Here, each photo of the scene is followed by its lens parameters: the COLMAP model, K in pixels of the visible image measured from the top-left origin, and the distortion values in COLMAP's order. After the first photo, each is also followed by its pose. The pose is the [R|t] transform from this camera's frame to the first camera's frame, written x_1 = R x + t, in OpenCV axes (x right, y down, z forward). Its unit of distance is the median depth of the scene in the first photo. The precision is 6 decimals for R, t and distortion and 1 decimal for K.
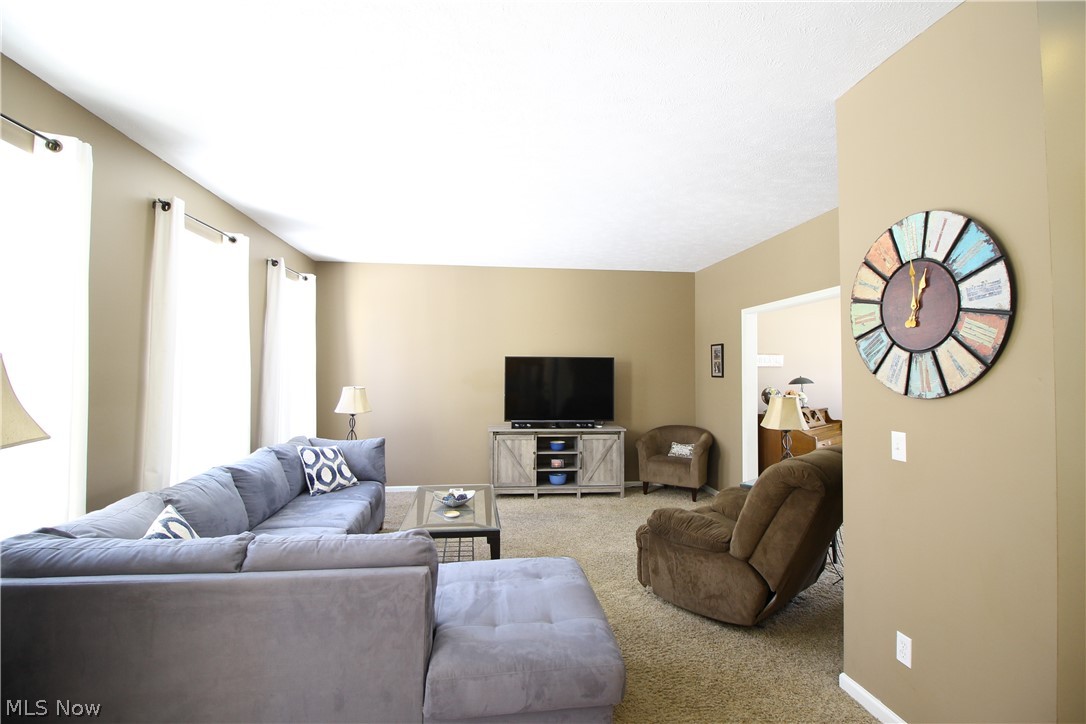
lens RADIAL K [[510.3, 0, 540.6], [0, 510.3, 360.2], [0, 0, 1]] dist [-0.019121, -0.004082]
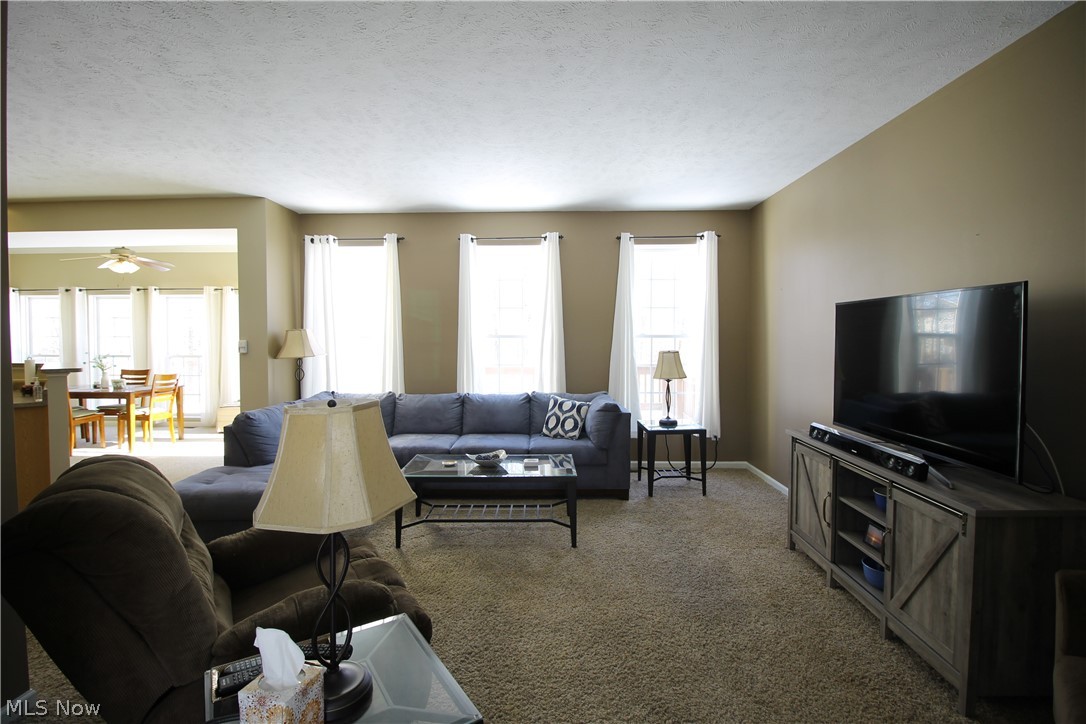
lens RADIAL K [[510.3, 0, 540.9], [0, 510.3, 356.5], [0, 0, 1]] dist [-0.019121, -0.004082]
pose [[-0.133065, 0.035766, -0.990462, 1.403528], [0.022414, 0.999202, 0.033071, 0.070535], [0.990854, -0.017799, -0.133761, 2.179325]]
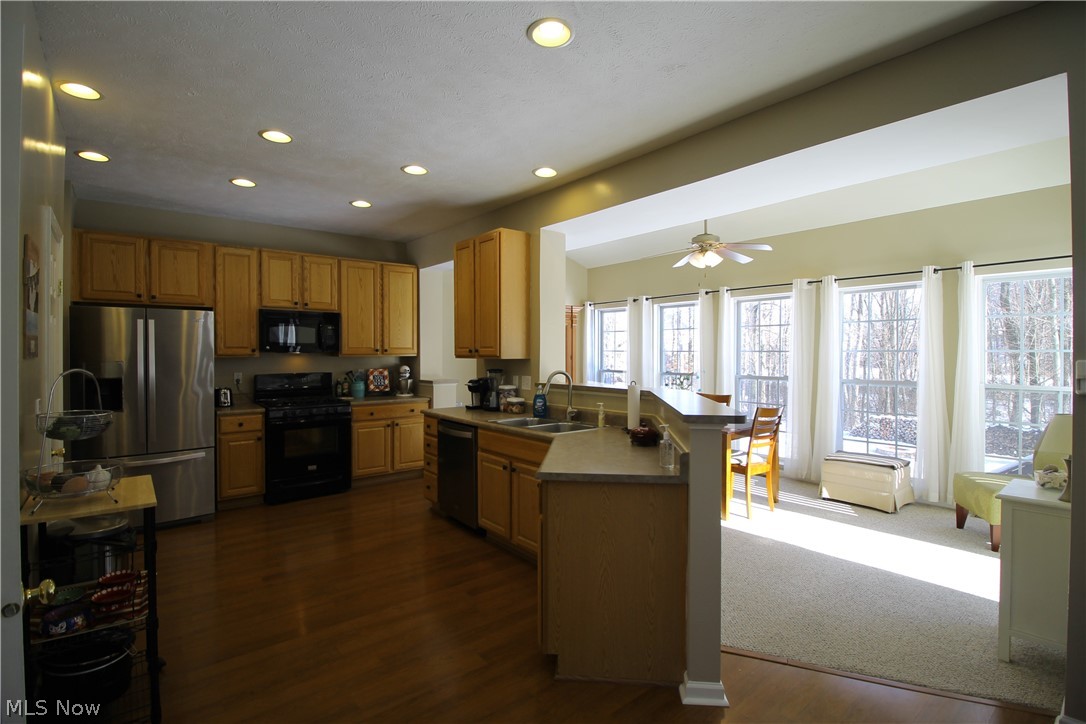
lens RADIAL K [[510.3, 0, 537.0], [0, 510.3, 357.0], [0, 0, 1]] dist [-0.019121, -0.004082]
pose [[-0.848281, 0.004683, -0.529525, 0.533660], [0.013026, 0.999843, -0.012025, 0.038113], [0.529385, -0.017098, -0.848209, 0.709438]]
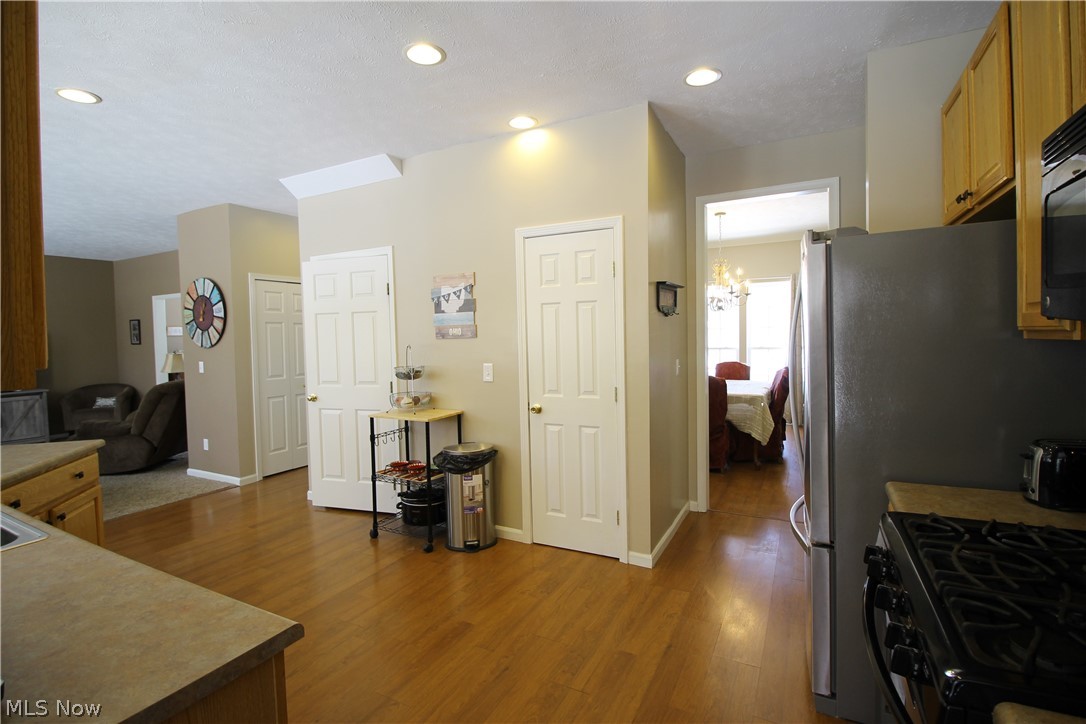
lens RADIAL K [[510.3, 0, 539.7], [0, 510.3, 348.7], [0, 0, 1]] dist [-0.019121, -0.004082]
pose [[0.565844, -0.043805, 0.823348, -0.402687], [0.006771, 0.998801, 0.048487, -0.034423], [-0.824484, -0.021861, 0.565462, -1.774505]]
